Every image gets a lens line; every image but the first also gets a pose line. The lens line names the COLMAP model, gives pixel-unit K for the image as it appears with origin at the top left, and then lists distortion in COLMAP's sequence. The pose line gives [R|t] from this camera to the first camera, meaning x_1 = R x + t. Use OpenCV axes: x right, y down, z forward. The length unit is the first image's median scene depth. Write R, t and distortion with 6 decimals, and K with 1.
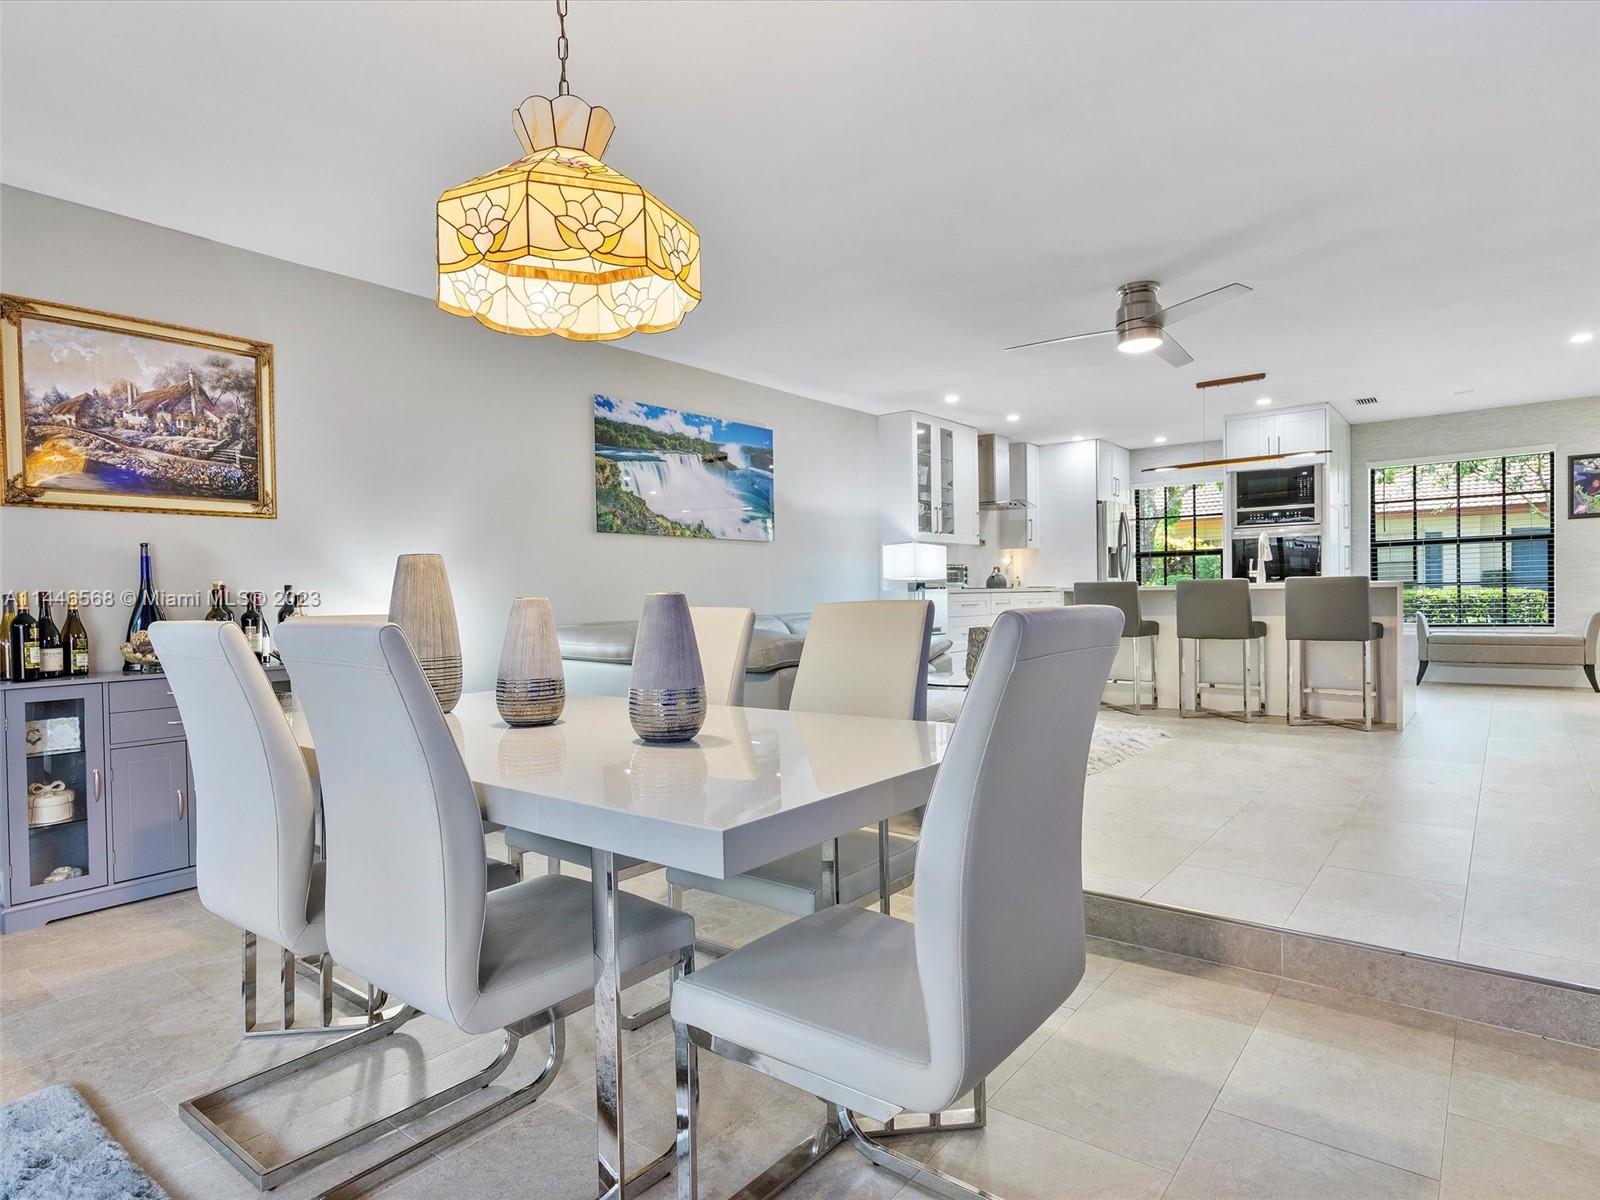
lens RADIAL K [[891.1, 0, 792.8], [0, 891.1, 602.5], [0, 0, 1]] dist [-0.027097, 0.003567]
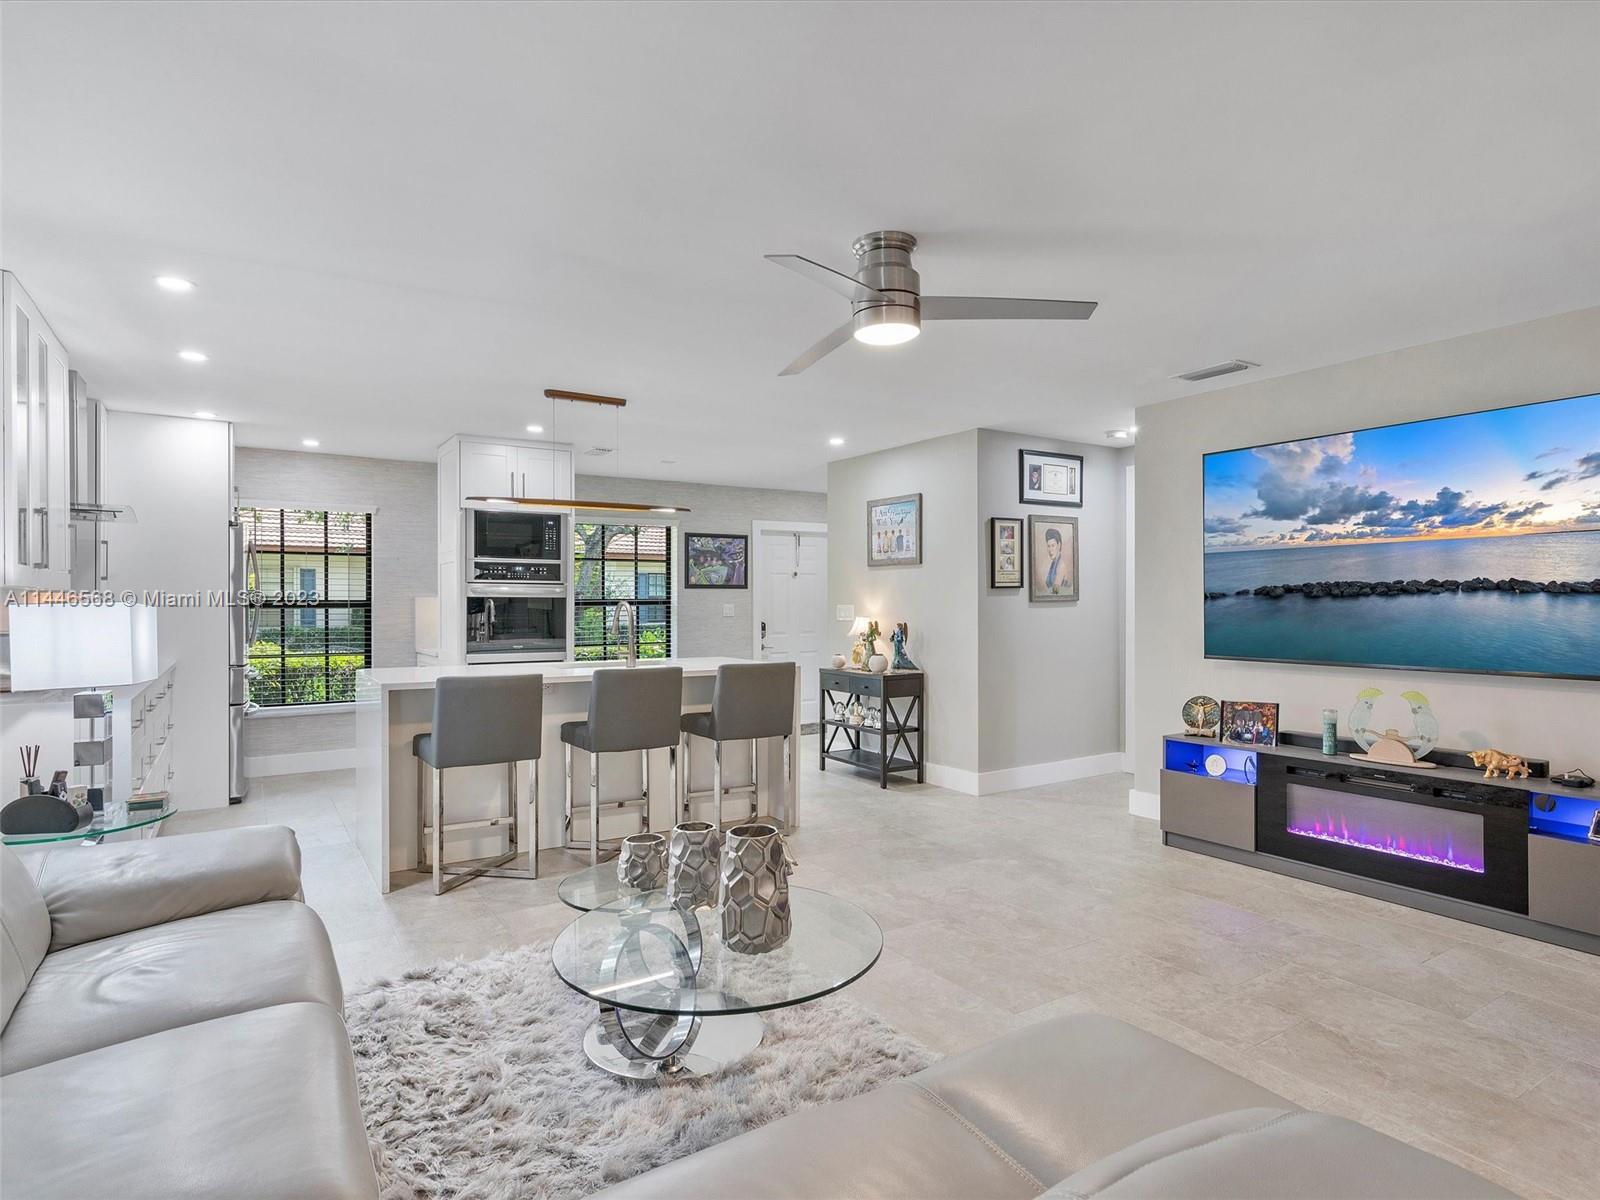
lens RADIAL K [[862.2, 0, 794.0], [0, 862.2, 593.4], [0, 0, 1]] dist [-0.001912, 0.002280]
pose [[0.316862, 0.033538, 0.947878, -0.160402], [0.004904, 0.999303, -0.036997, -0.059950], [-0.948459, 0.016371, 0.316477, 0.657222]]
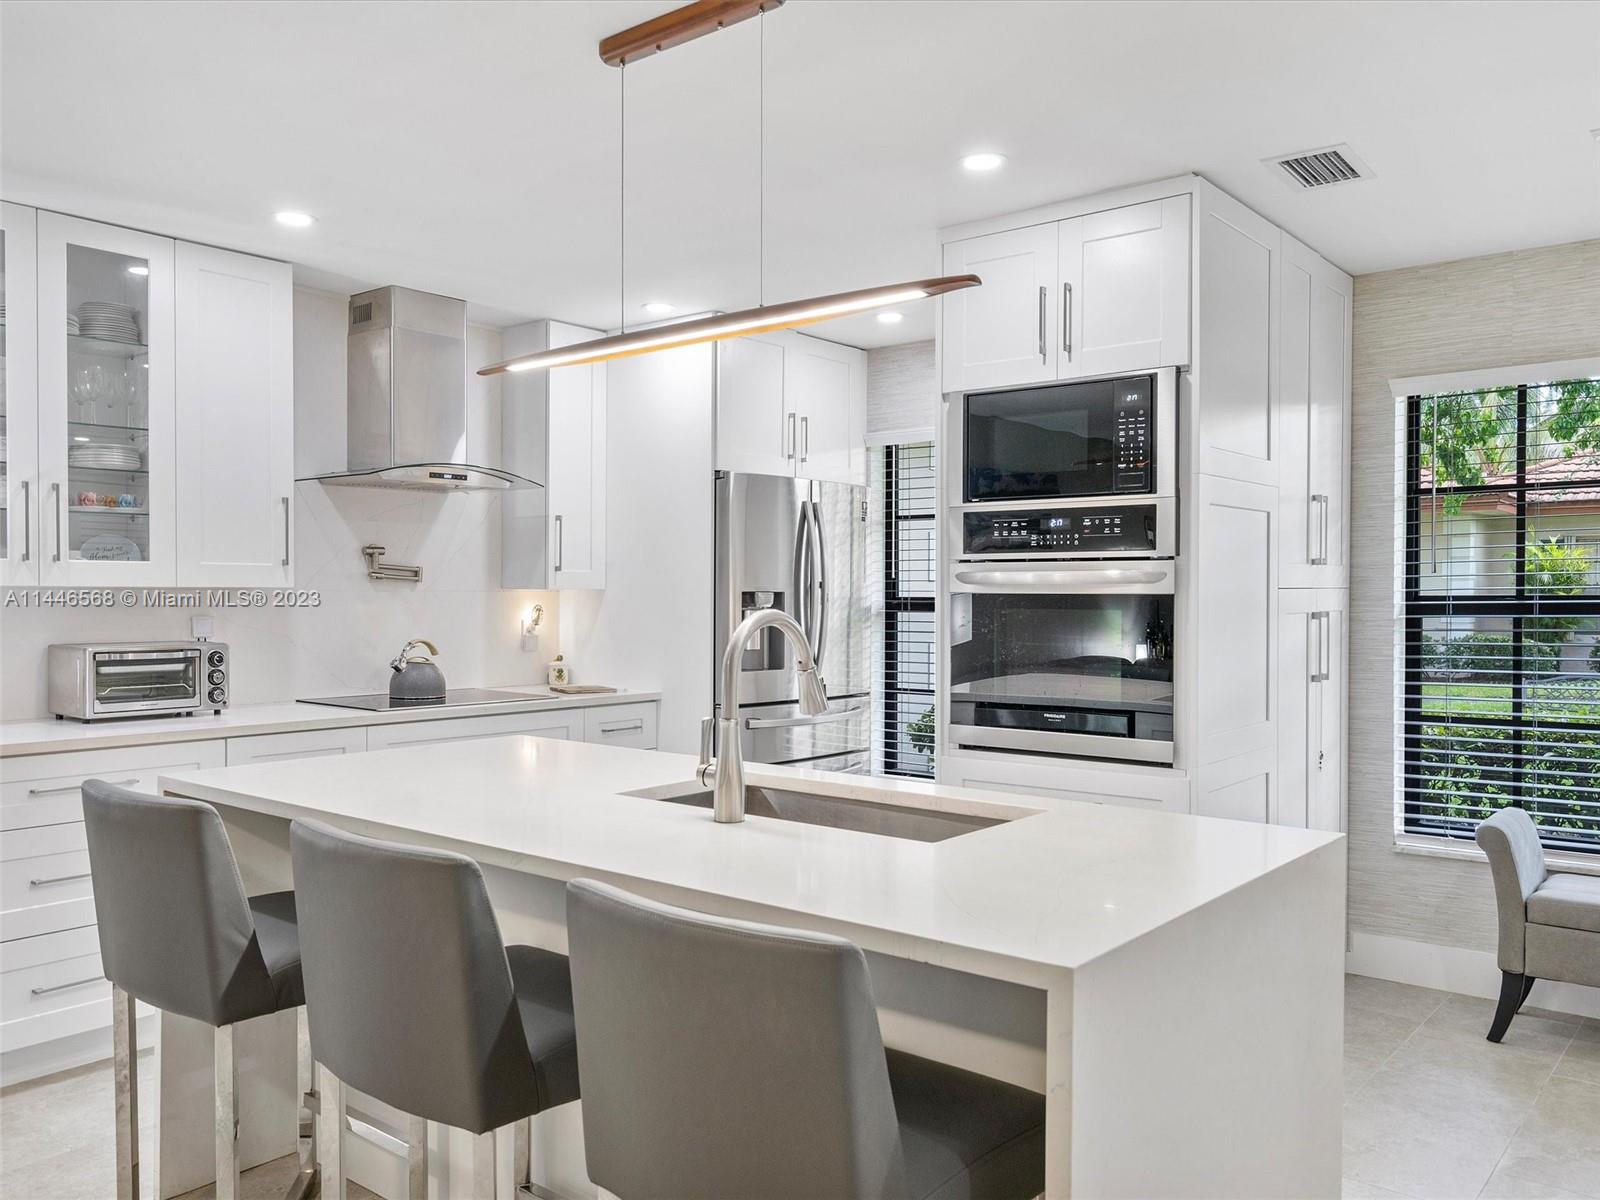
lens RADIAL K [[1214.1, 0, 807.6], [0, 1214.1, 611.5], [0, 0, 1]] dist [0.033328, -0.000918]
pose [[0.999631, 0.024094, -0.012572, 0.593315], [-0.024038, 0.999700, 0.004595, -0.086005], [0.012679, -0.004291, 0.999910, 0.700056]]
